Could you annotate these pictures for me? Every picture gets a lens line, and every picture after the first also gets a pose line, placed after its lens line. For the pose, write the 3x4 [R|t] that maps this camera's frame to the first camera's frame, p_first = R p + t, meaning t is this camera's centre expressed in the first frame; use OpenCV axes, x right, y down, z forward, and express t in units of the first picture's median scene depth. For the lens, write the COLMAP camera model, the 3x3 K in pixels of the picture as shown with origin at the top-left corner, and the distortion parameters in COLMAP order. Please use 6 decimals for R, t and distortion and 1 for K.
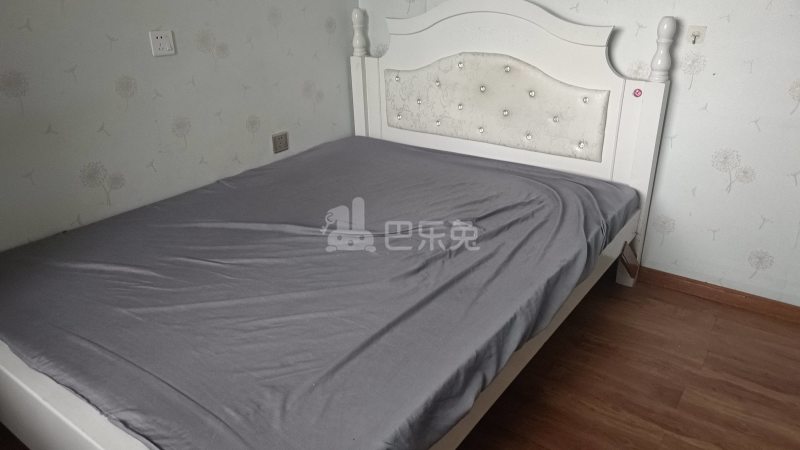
lens RADIAL K [[559.9, 0, 400.0], [0, 559.9, 225.0], [0, 0, 1]] dist [0.003273, -0.004681]
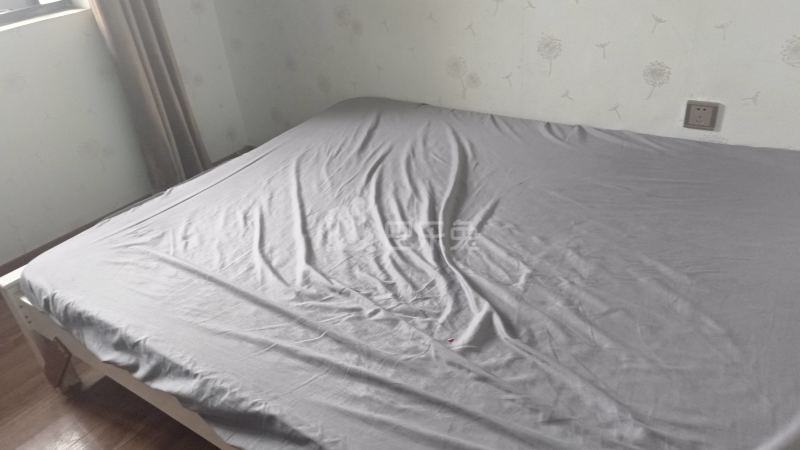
lens RADIAL K [[559.9, 0, 400.0], [0, 559.9, 225.0], [0, 0, 1]] dist [0.003273, -0.004681]
pose [[0.051021, 0.514821, -0.855778, 0.452165], [-0.327068, 0.818252, 0.472747, -0.266927], [0.943622, 0.255777, 0.210130, 0.626206]]
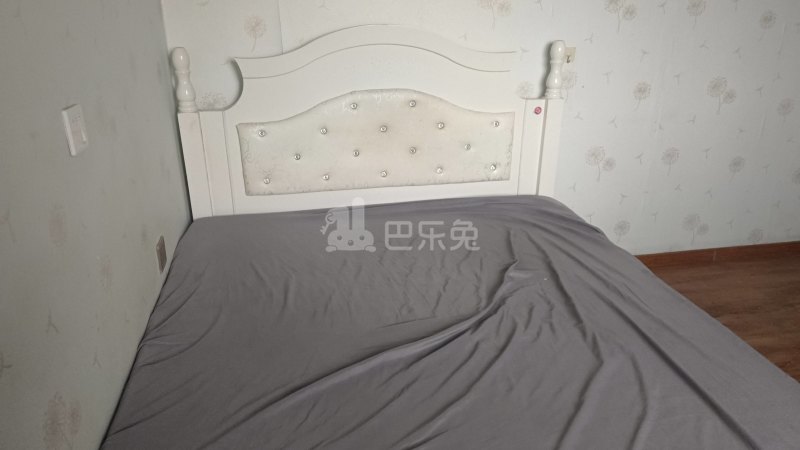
lens RADIAL K [[559.9, 0, 400.0], [0, 559.9, 225.0], [0, 0, 1]] dist [0.003273, -0.004681]
pose [[0.692851, -0.253860, 0.674917, -0.499814], [0.291920, 0.954598, 0.059381, -0.150151], [-0.659349, 0.155879, 0.735500, 0.370406]]
